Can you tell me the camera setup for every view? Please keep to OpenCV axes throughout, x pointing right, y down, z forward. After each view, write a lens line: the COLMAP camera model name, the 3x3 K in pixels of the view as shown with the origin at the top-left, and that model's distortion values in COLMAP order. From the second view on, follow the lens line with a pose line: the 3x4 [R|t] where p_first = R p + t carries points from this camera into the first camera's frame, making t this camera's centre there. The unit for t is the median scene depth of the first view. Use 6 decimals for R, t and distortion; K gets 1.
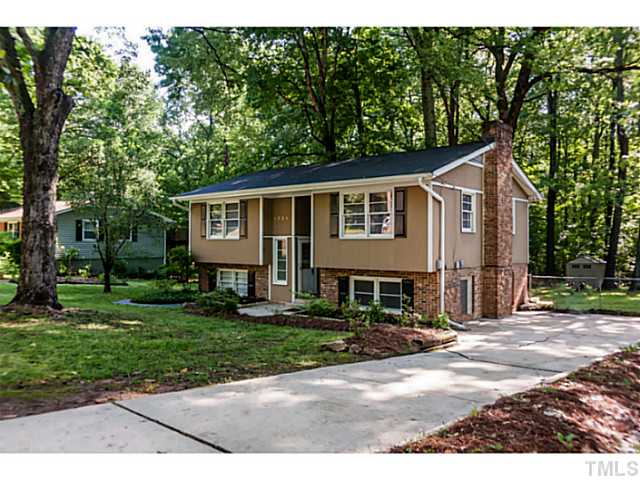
lens RADIAL K [[364.3, 0, 319.8], [0, 364.3, 238.7], [0, 0, 1]] dist [-0.012905, 0.002209]
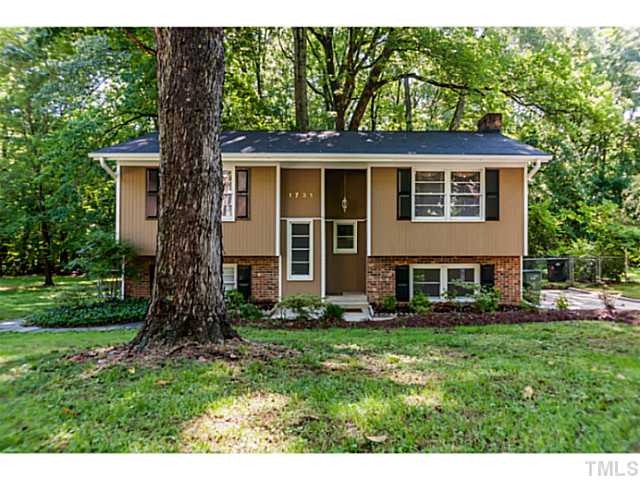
lens RADIAL K [[369.6, 0, 319.3], [0, 369.6, 223.5], [0, 0, 1]] dist [0.000713, 0.001780]
pose [[0.851105, -0.001208, 0.524994, -0.568445], [-0.002553, 0.999976, 0.006441, -0.001046], [-0.524990, -0.006822, 0.851081, 0.359698]]
